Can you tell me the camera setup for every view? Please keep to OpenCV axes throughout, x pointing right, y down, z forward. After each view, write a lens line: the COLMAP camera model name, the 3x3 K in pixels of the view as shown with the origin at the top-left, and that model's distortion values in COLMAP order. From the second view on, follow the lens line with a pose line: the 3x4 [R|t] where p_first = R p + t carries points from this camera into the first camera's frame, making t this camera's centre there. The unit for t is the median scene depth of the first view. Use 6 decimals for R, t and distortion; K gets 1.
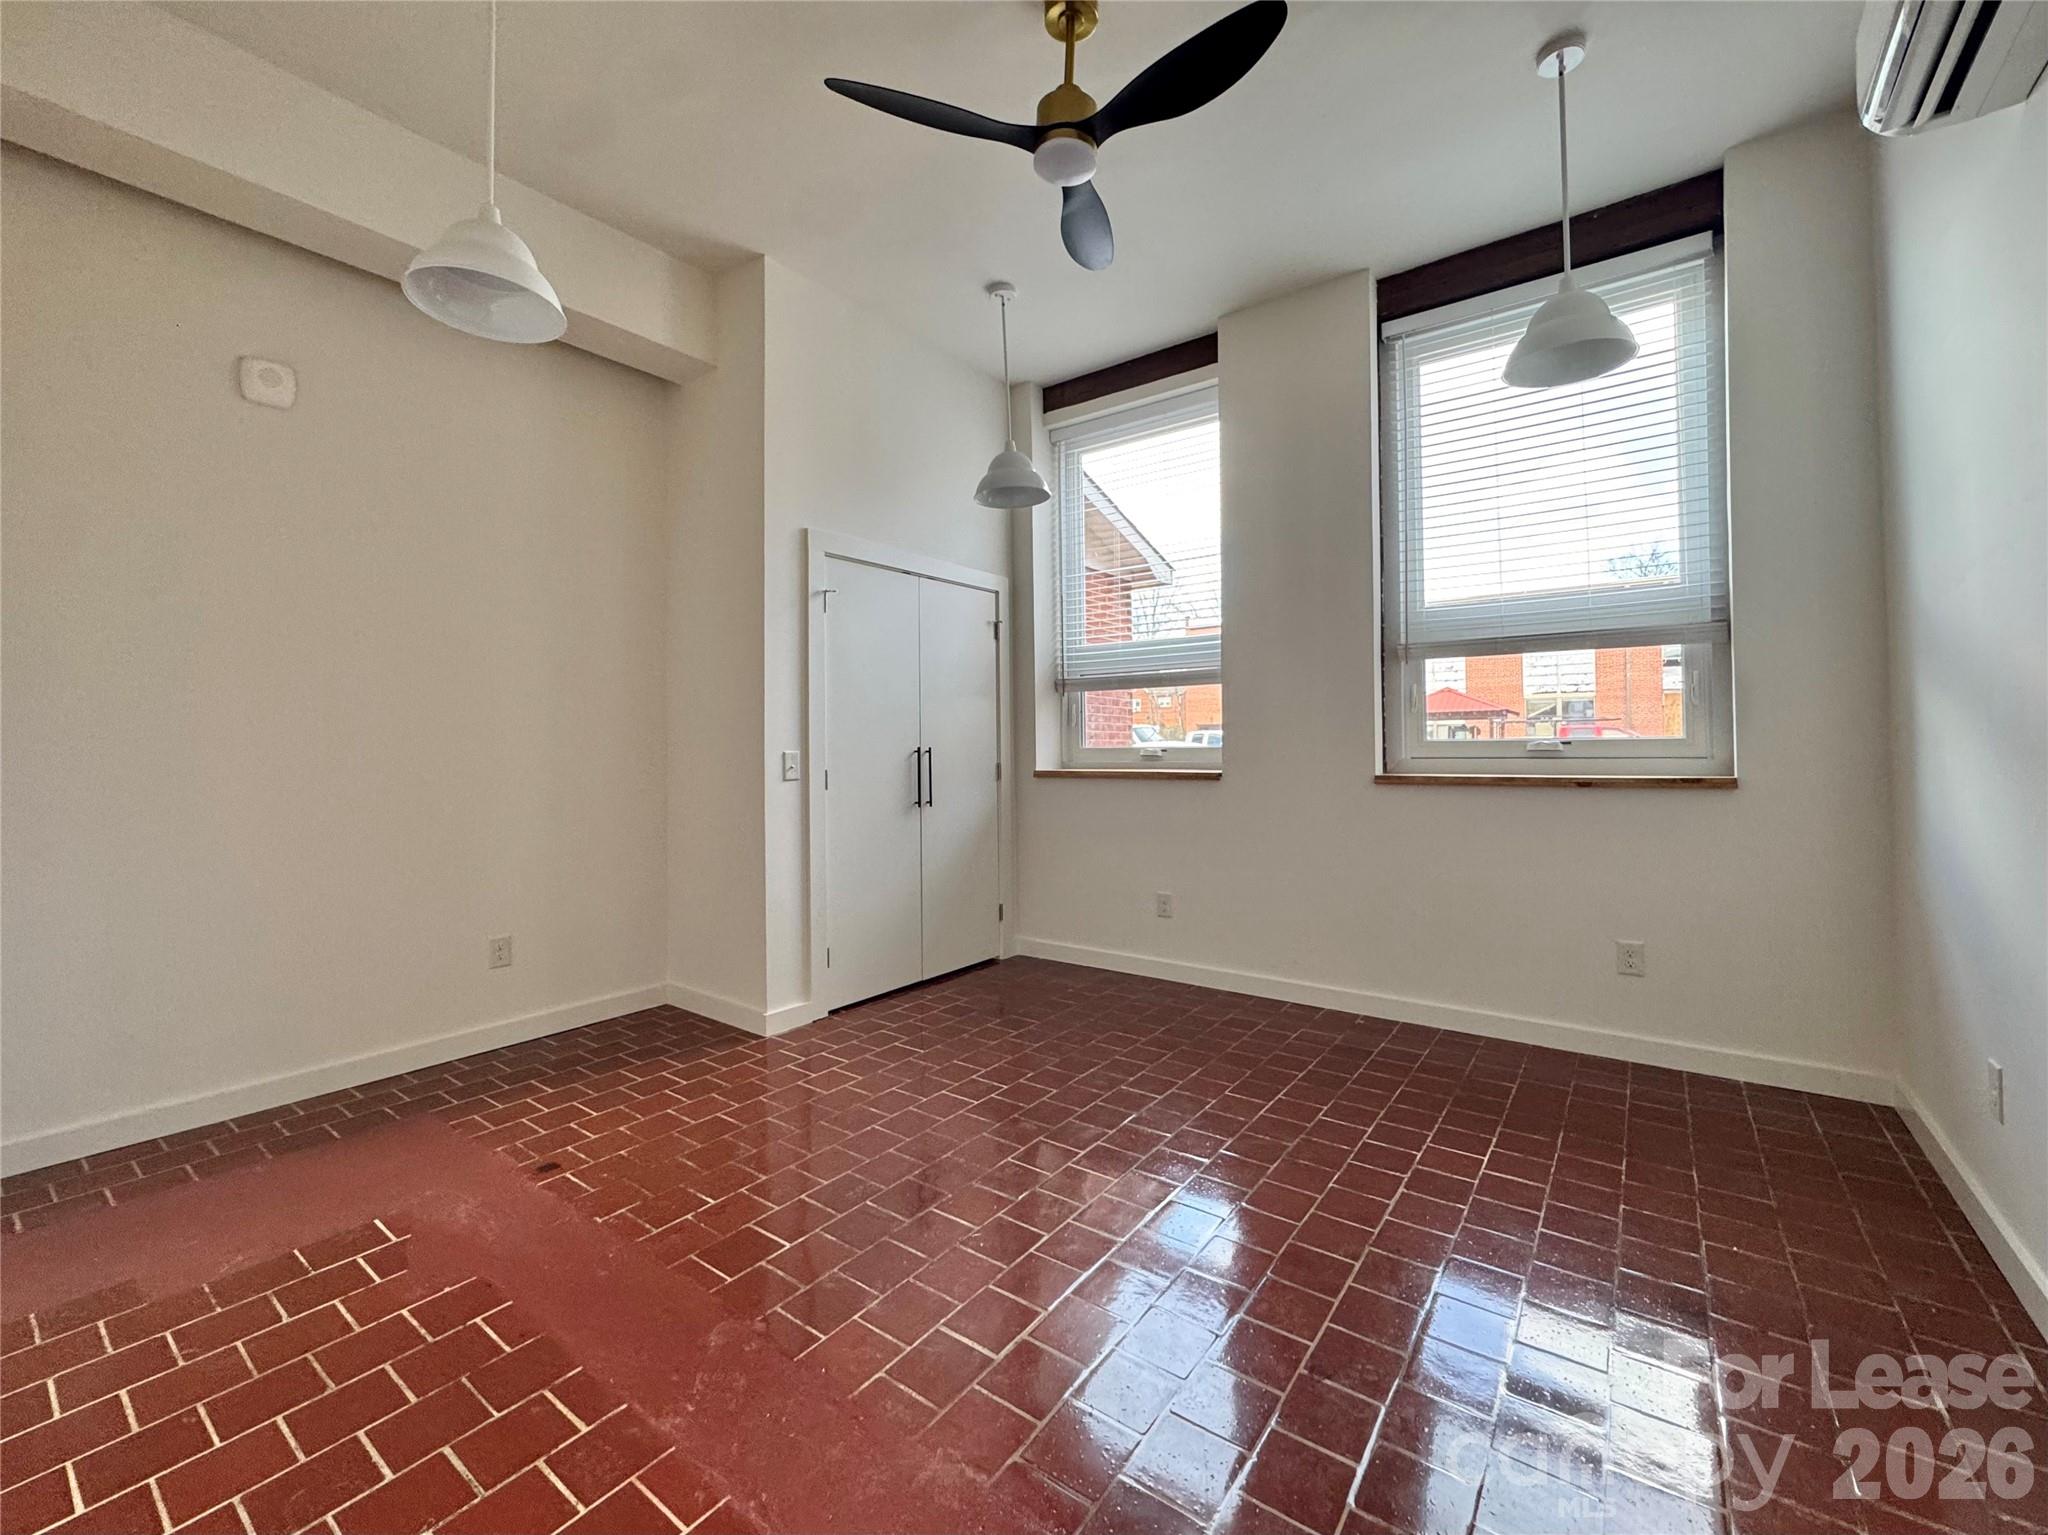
lens RADIAL K [[842.0, 0, 1025.1], [0, 842.0, 732.0], [0, 0, 1]] dist [-0.001002, -0.000125]
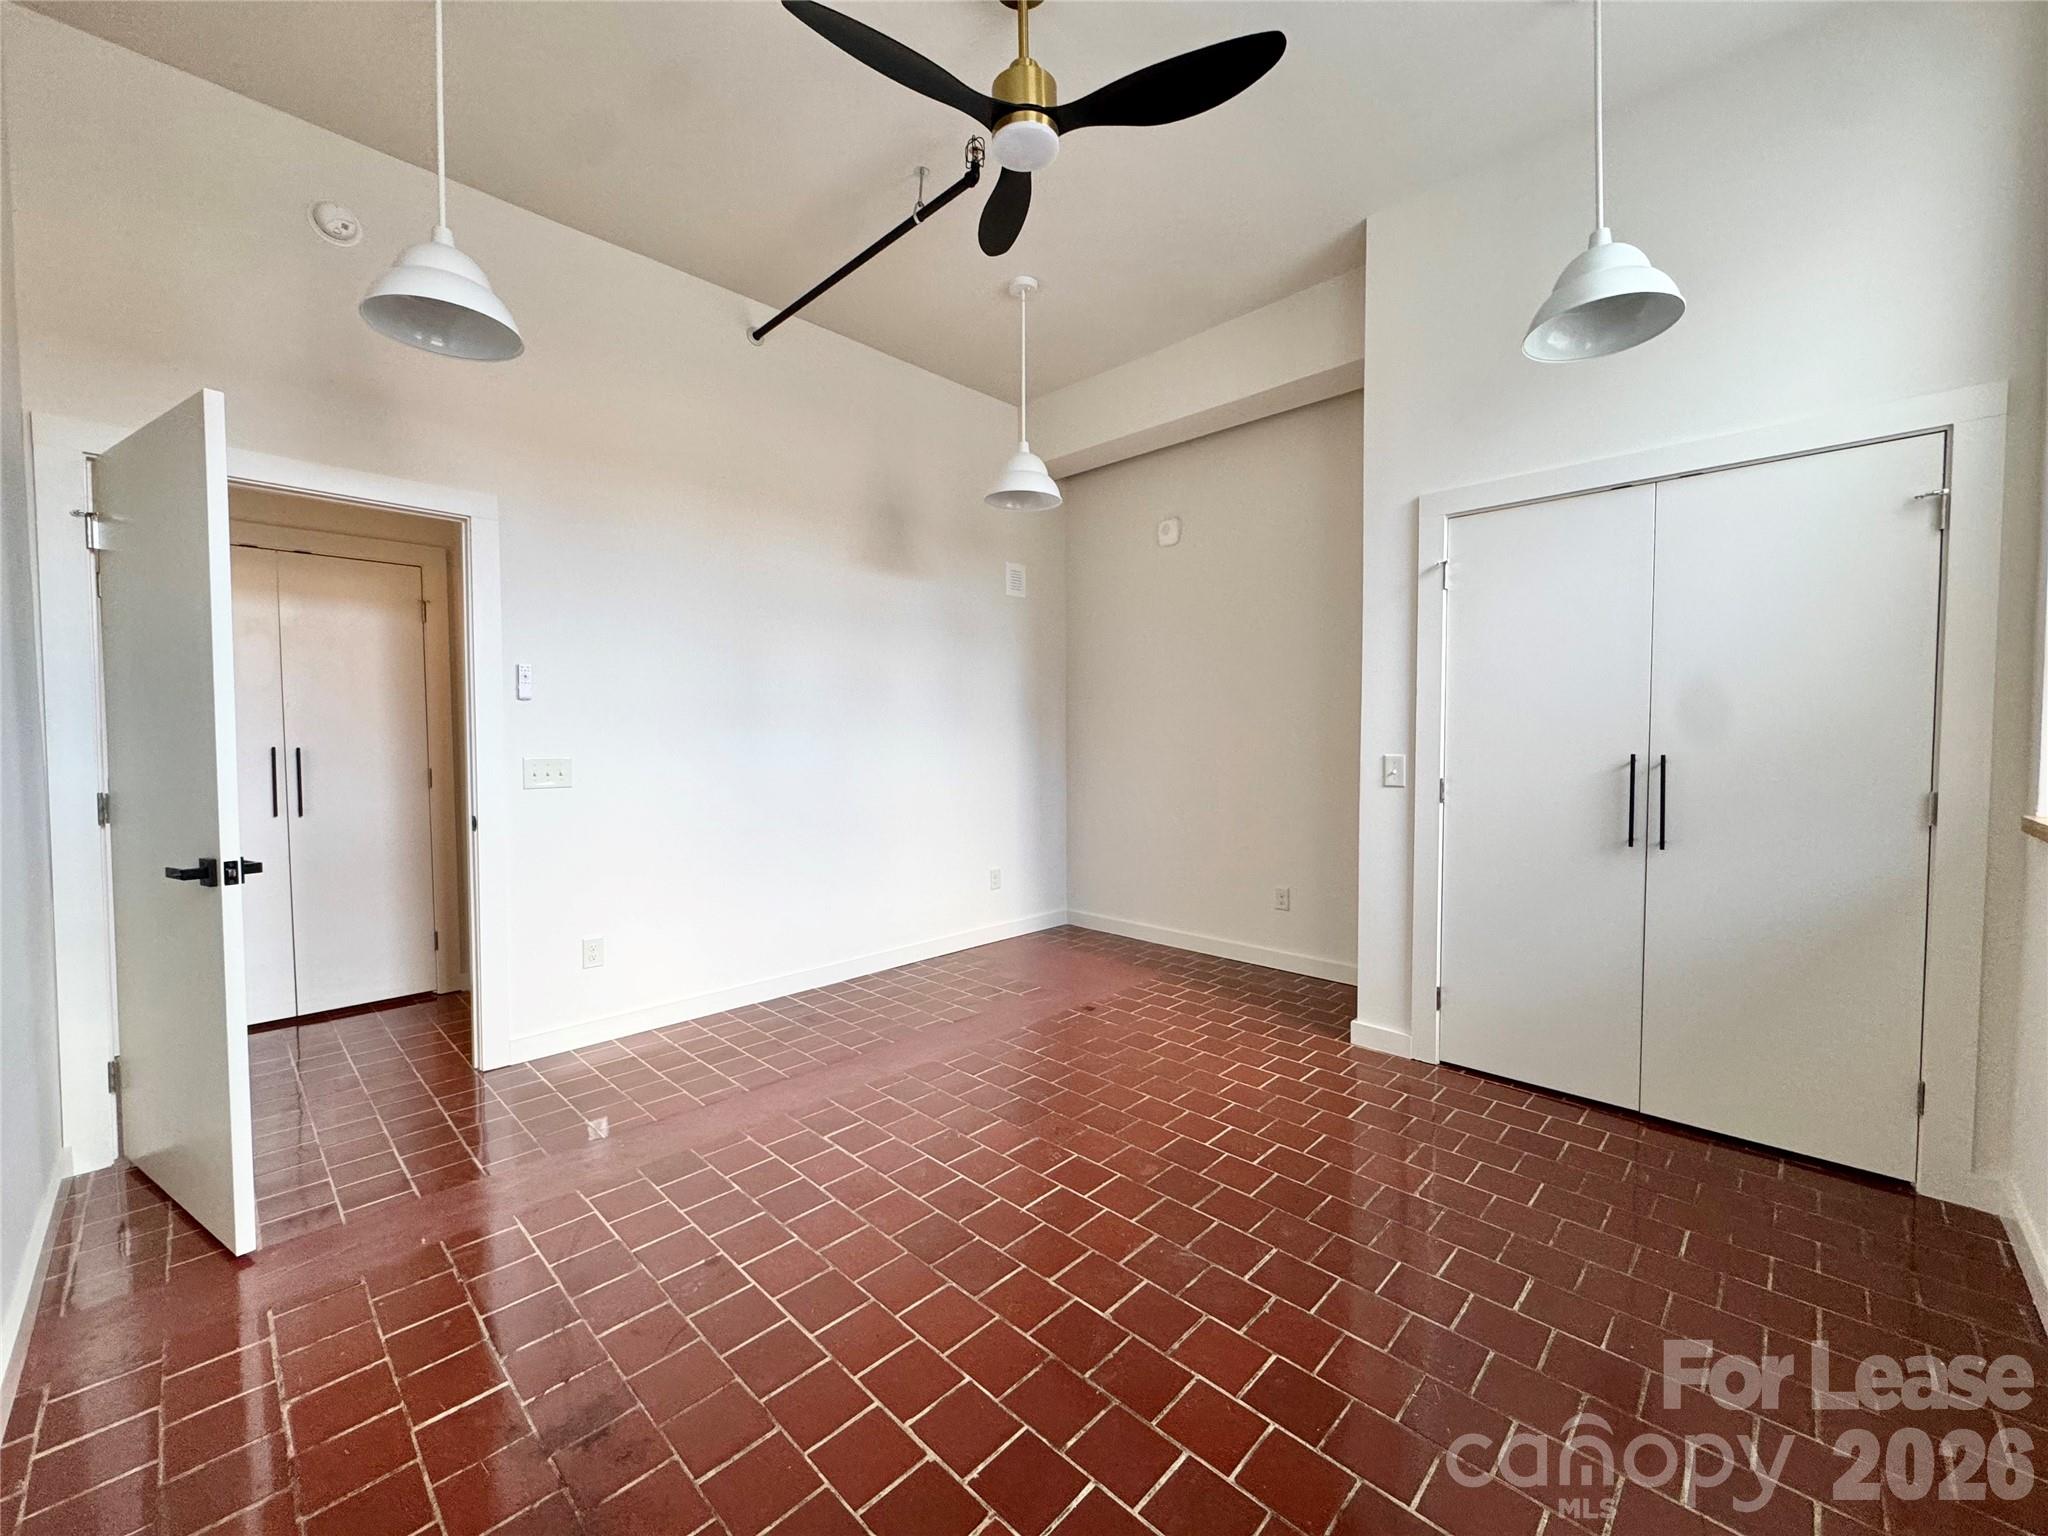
lens RADIAL K [[811.7, 0, 1021.0], [0, 811.7, 767.2], [0, 0, 1]] dist [-0.000391, 0.000314]
pose [[-0.130830, 0.048764, -0.990205, 0.645462], [0.018773, 0.998732, 0.046703, -0.012446], [0.991227, -0.012478, -0.131579, 0.719828]]
